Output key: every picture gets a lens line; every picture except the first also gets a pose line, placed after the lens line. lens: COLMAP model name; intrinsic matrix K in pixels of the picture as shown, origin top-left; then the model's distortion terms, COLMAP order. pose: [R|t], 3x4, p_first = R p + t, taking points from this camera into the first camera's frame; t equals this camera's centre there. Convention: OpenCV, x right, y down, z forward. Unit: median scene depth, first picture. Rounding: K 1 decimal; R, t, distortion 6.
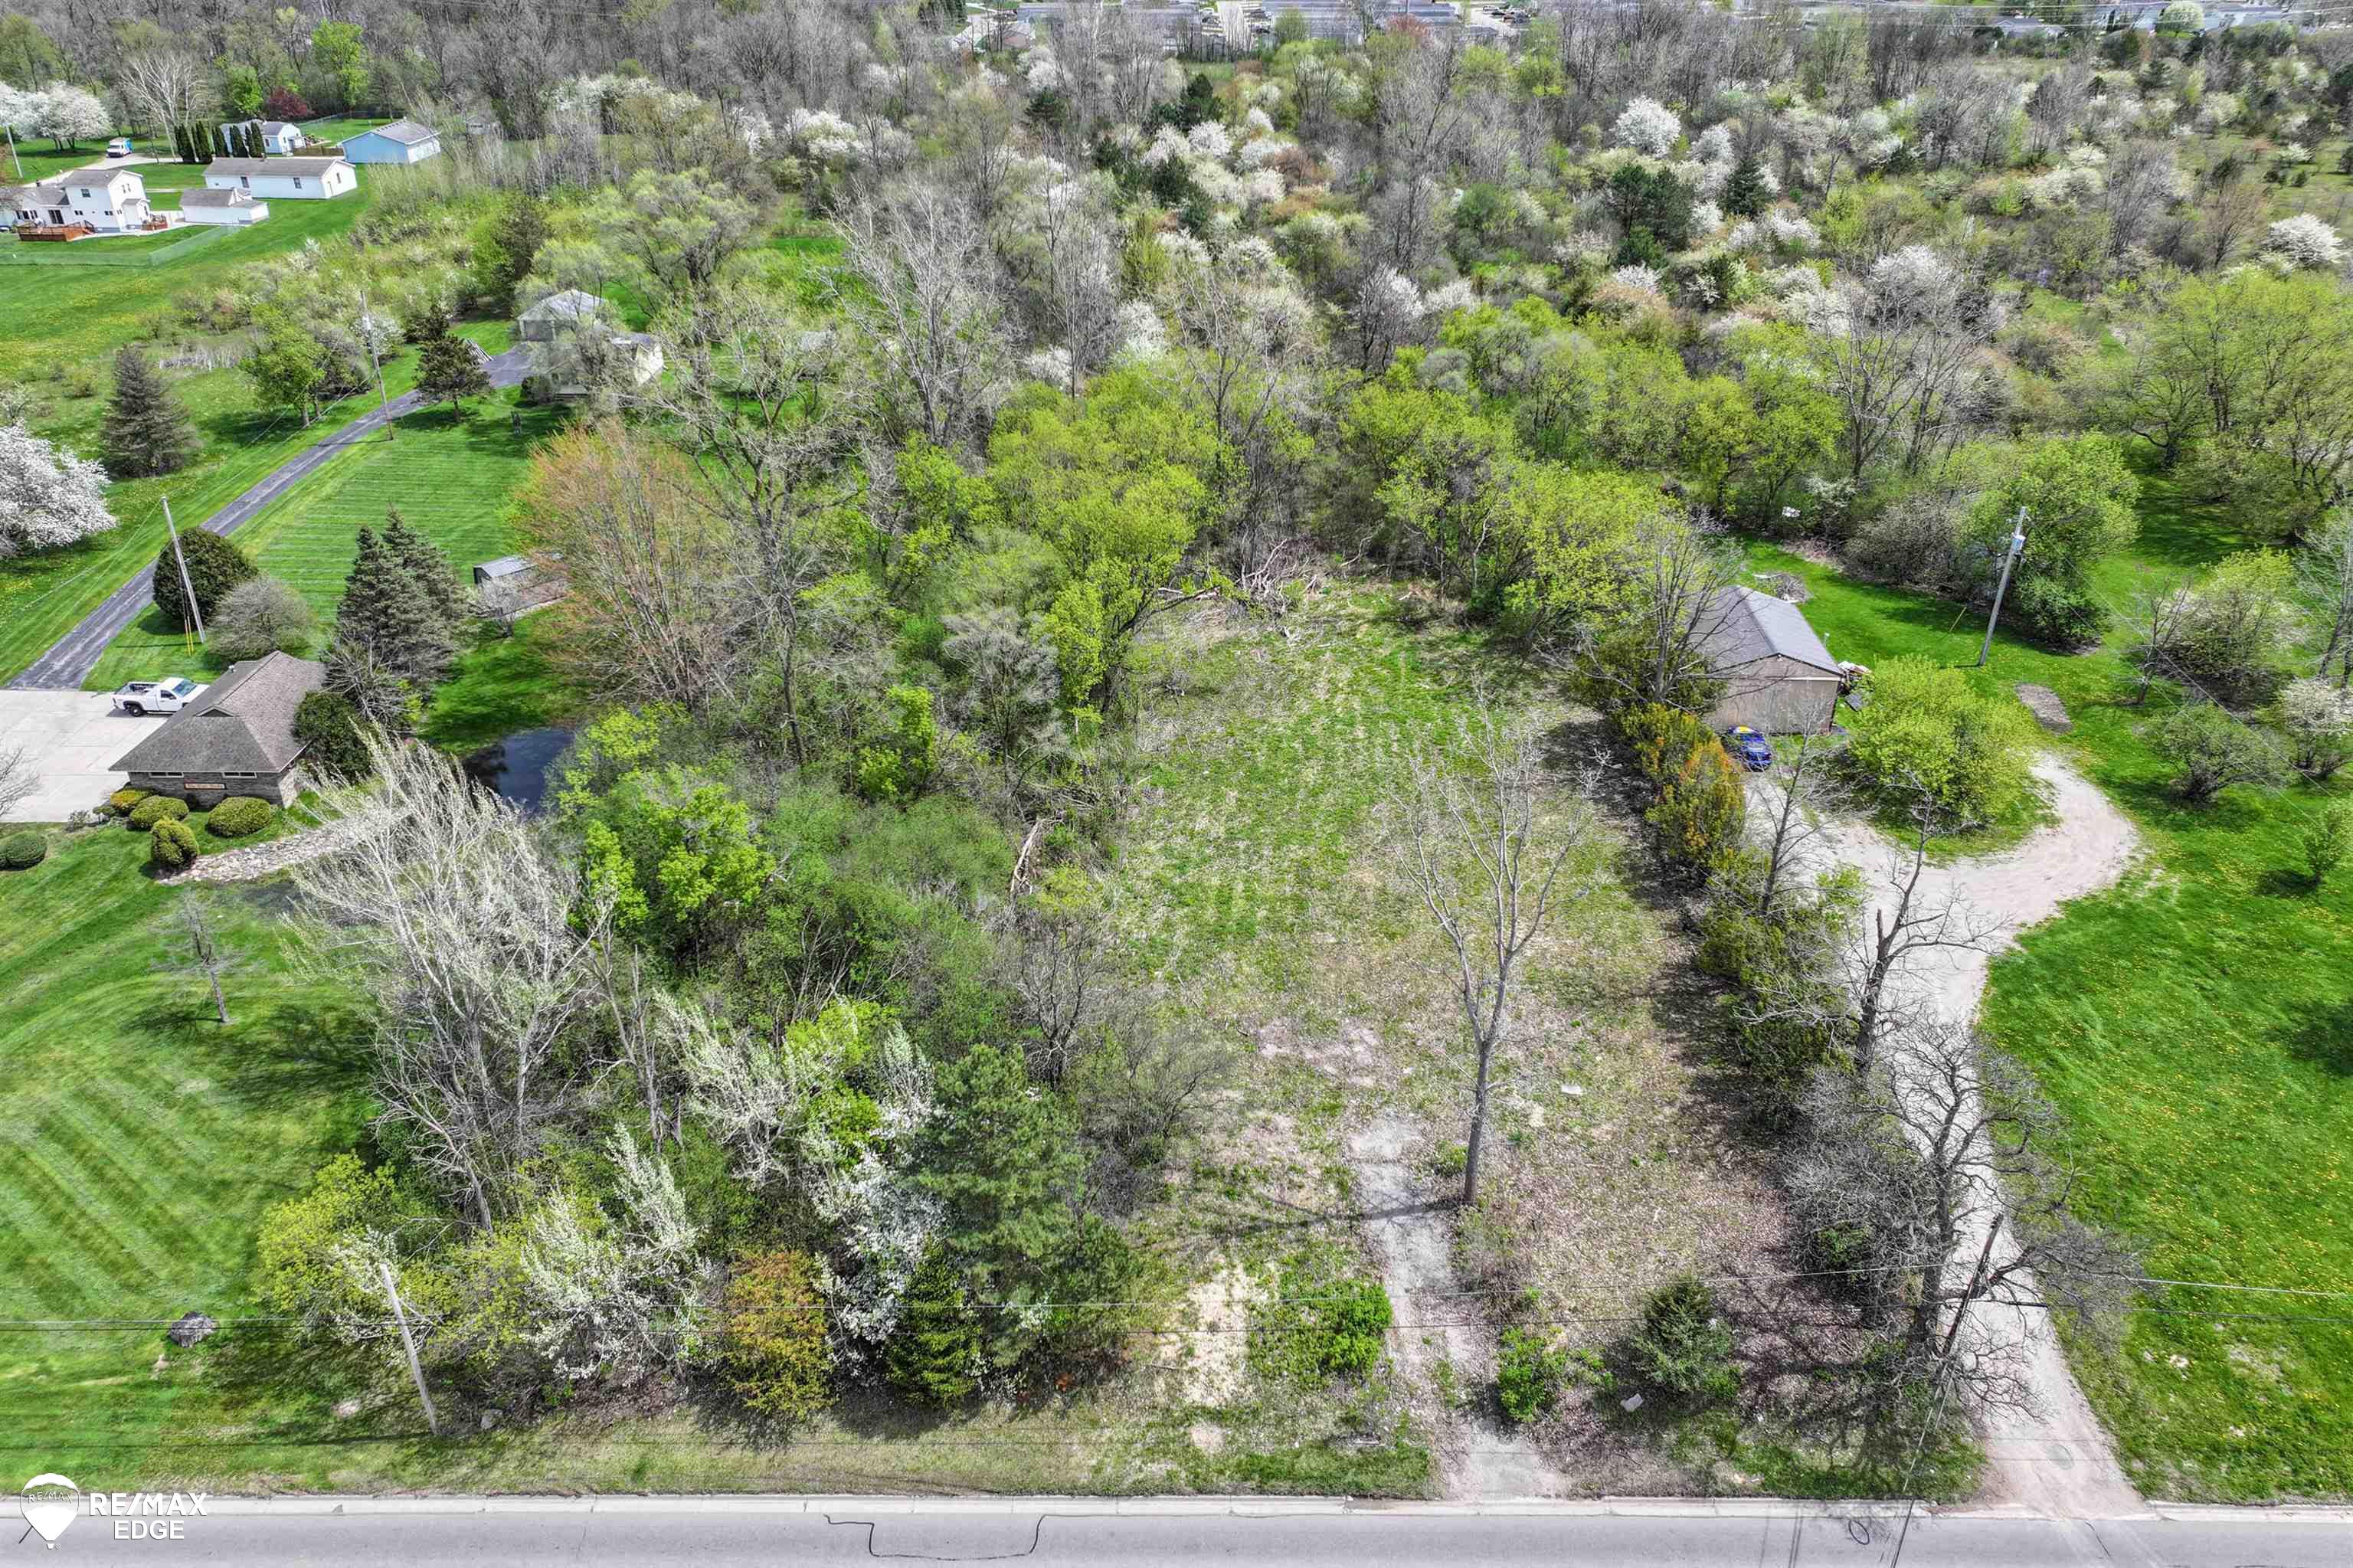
lens RADIAL K [[1657.1, 0, 1177.4], [0, 1657.1, 737.0], [0, 0, 1]] dist [0.000515, 0.019039]
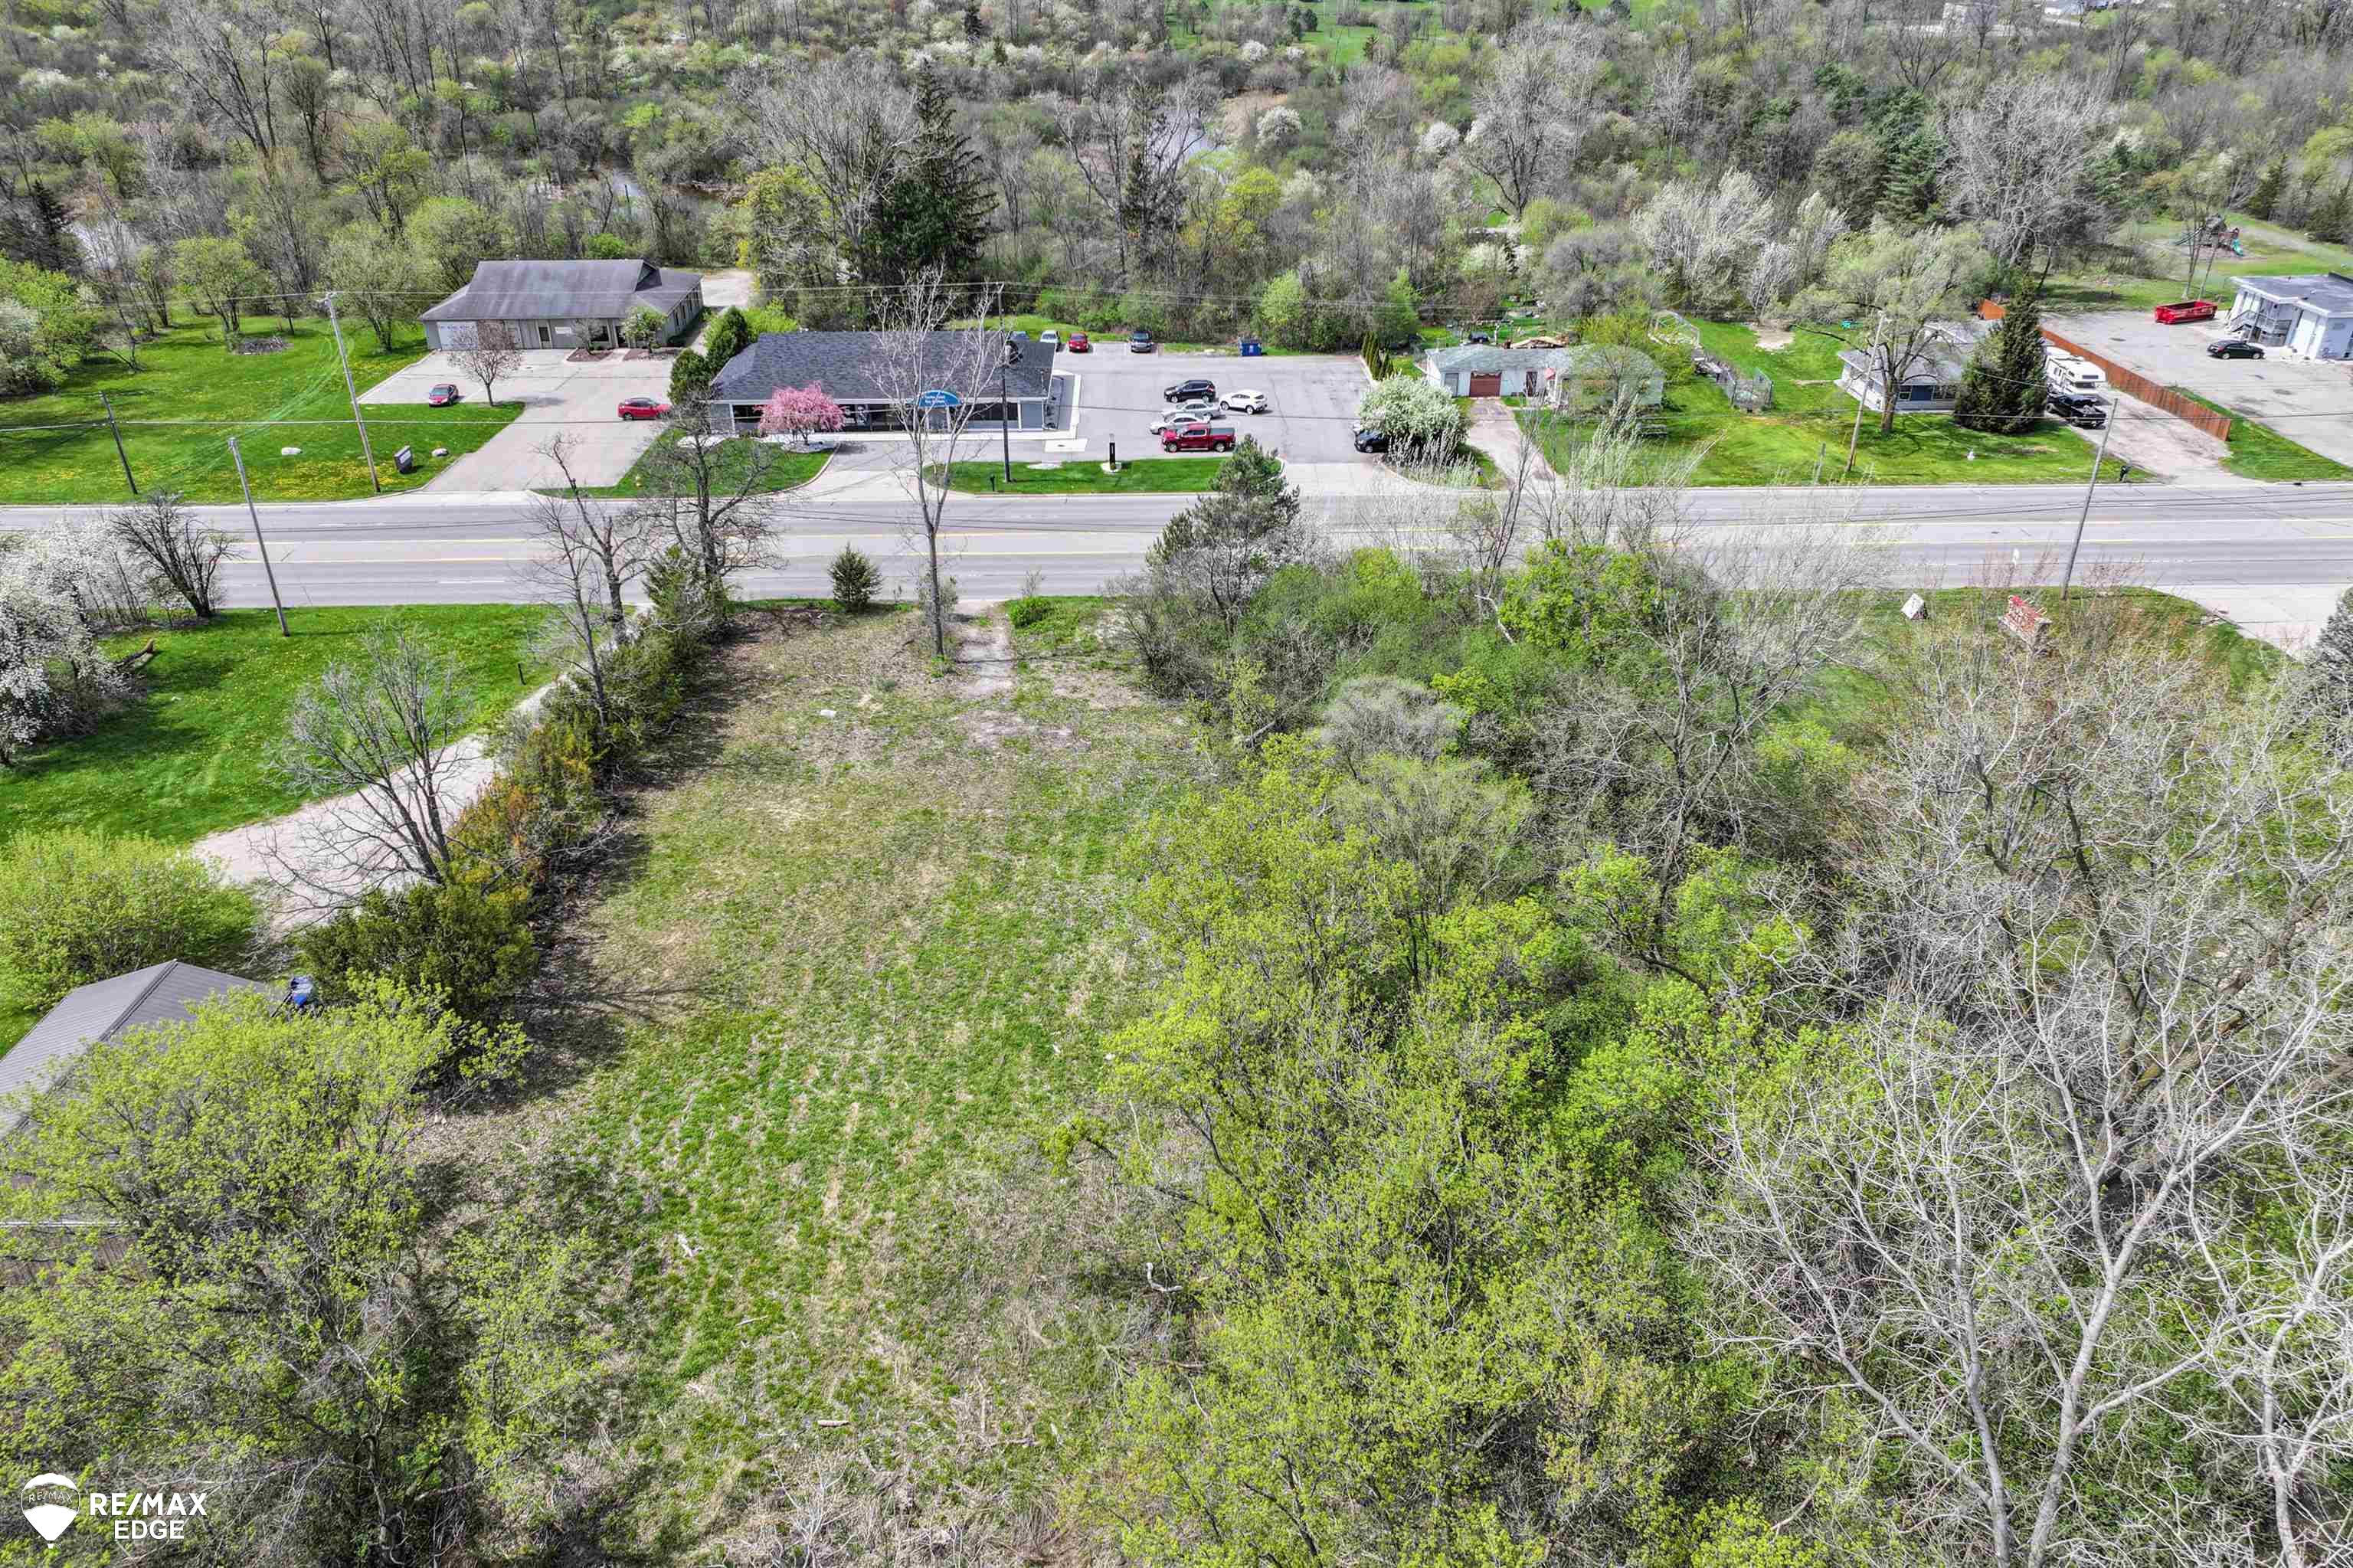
lens RADIAL K [[1658.4, 0, 1176.5], [0, 1658.4, 784.0], [0, 0, 1]] dist [-0.000101, 0.019616]
pose [[-0.999366, 0.022825, -0.027306, 0.008578], [-0.010275, 0.549540, 0.835404, -0.739589], [0.034074, 0.835155, -0.548958, 1.587484]]
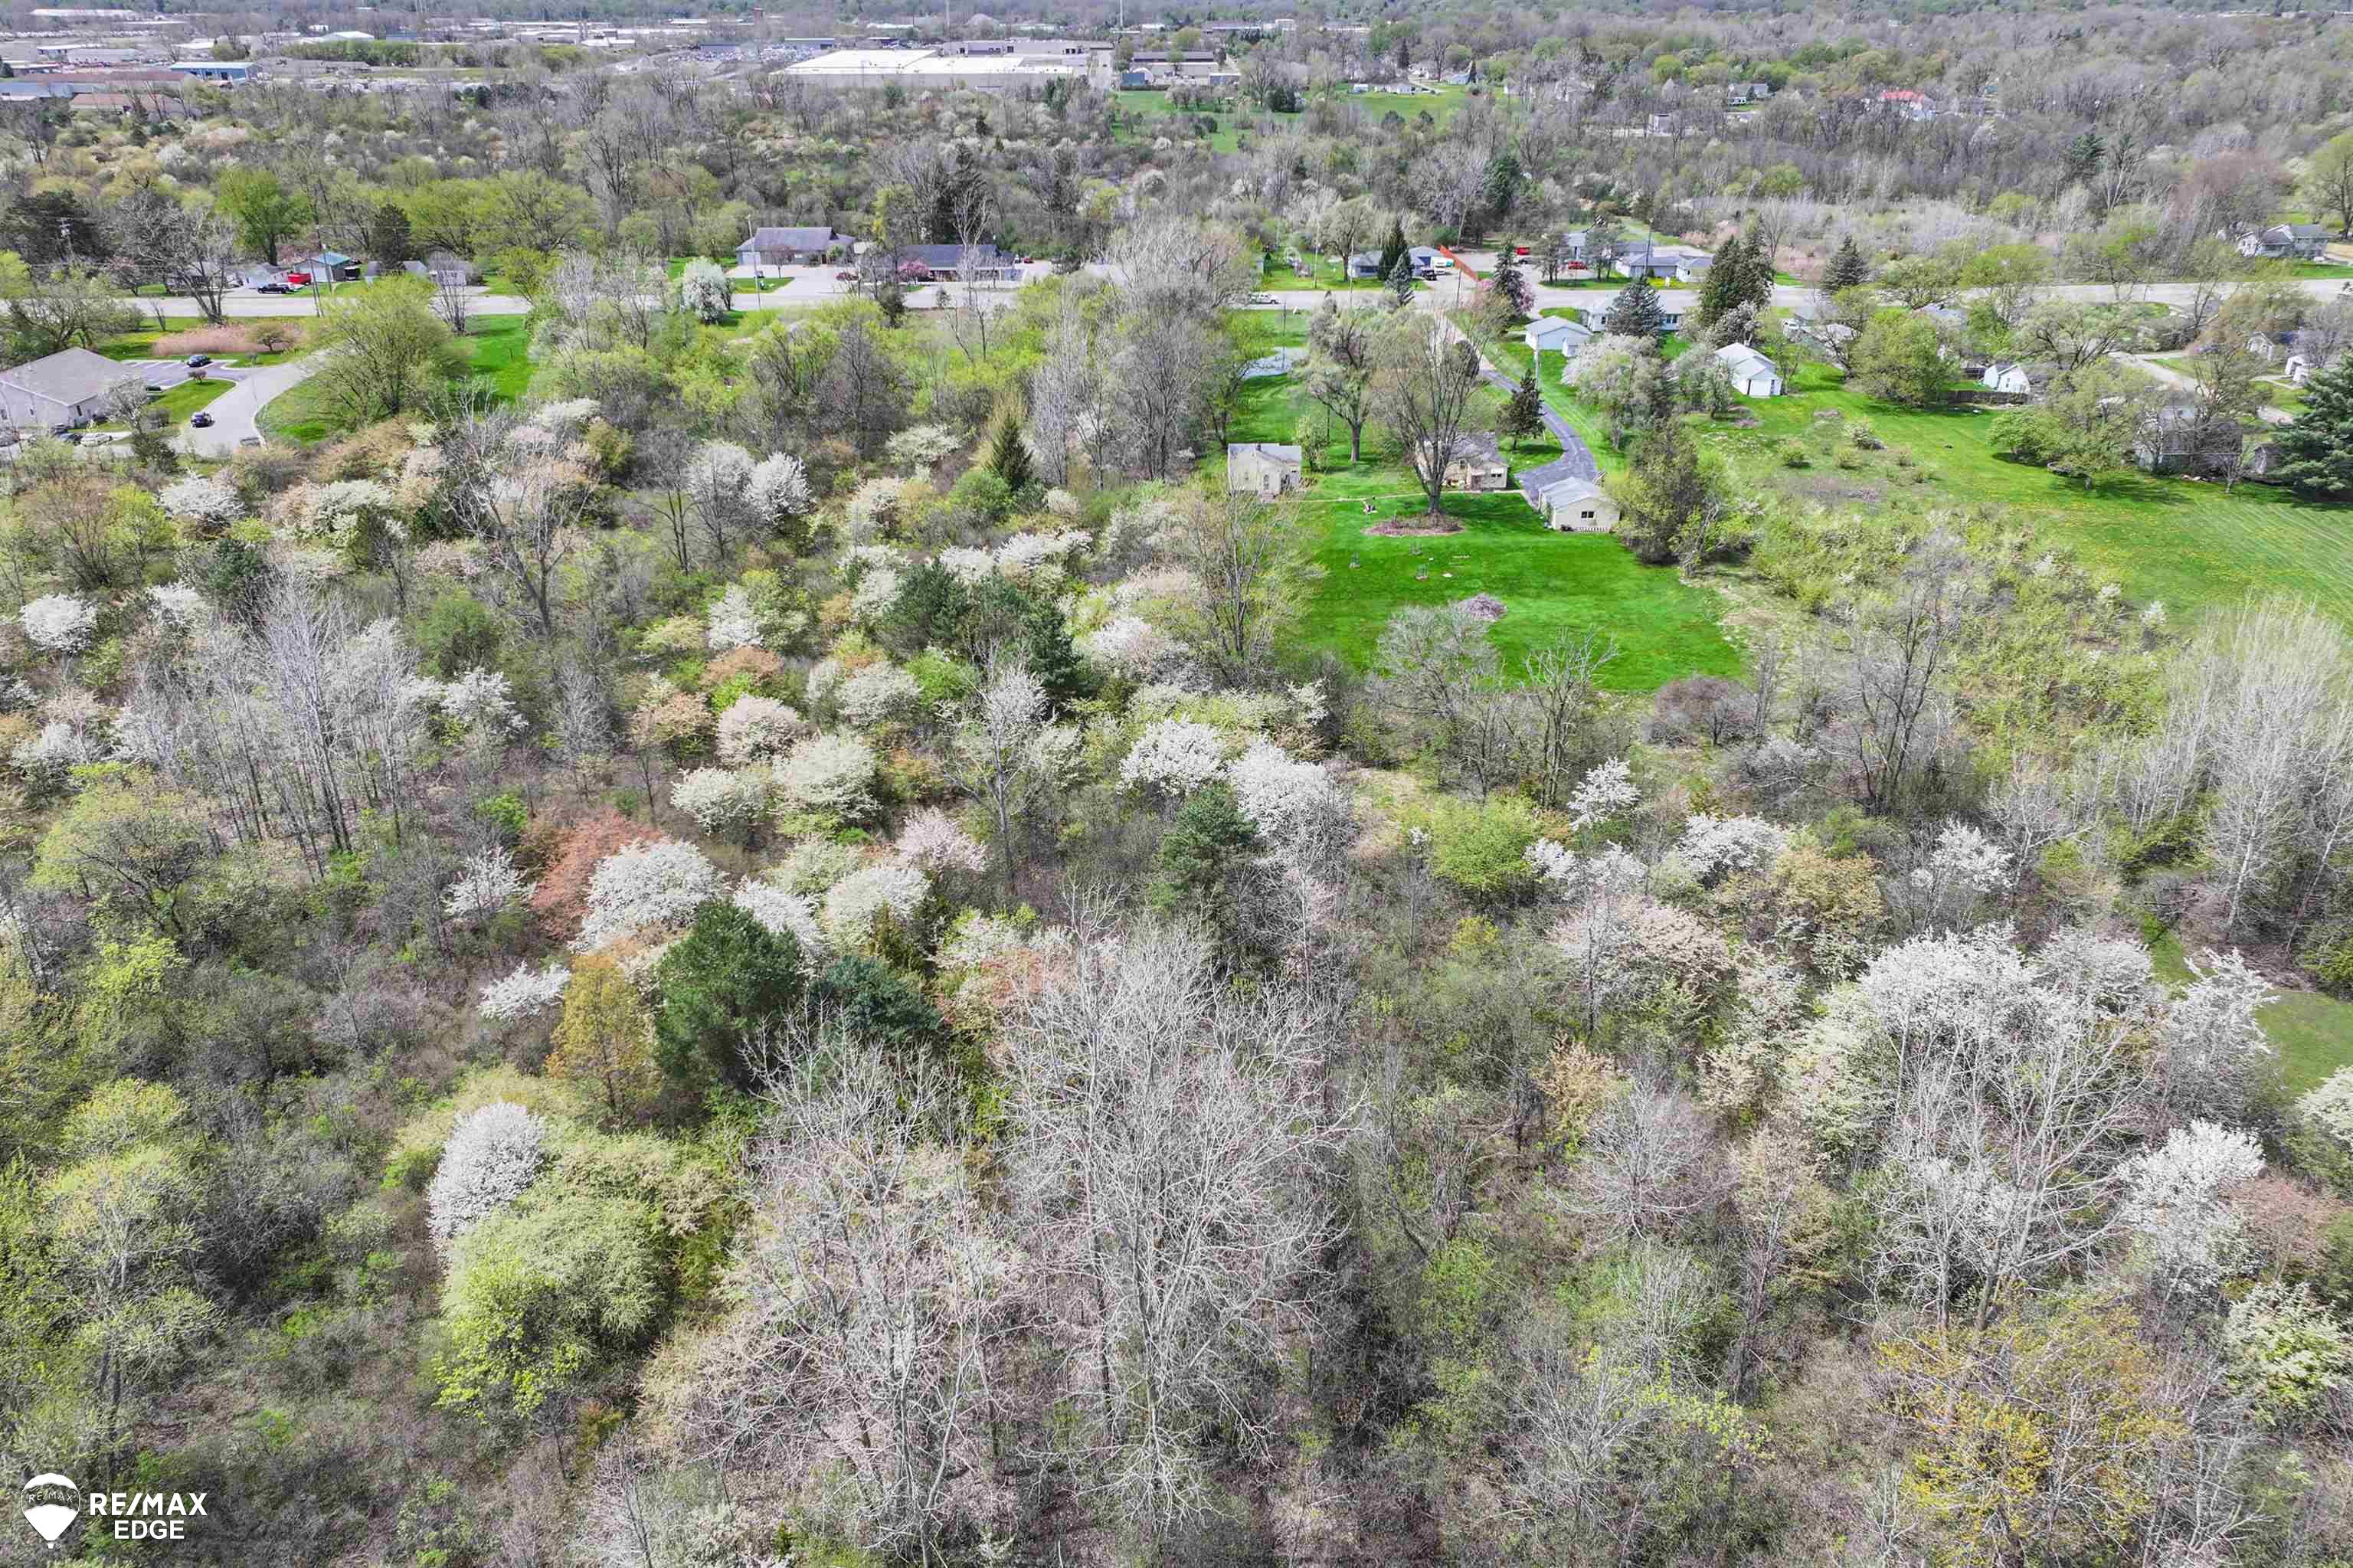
lens RADIAL K [[1658.4, 0, 1176.5], [0, 1658.4, 784.0], [0, 0, 1]] dist [-0.000101, 0.019616]
pose [[-0.999409, 0.020844, -0.027333, -0.202735], [-0.009547, 0.595561, 0.803254, -2.231420], [0.033021, 0.803040, -0.595010, 4.036351]]
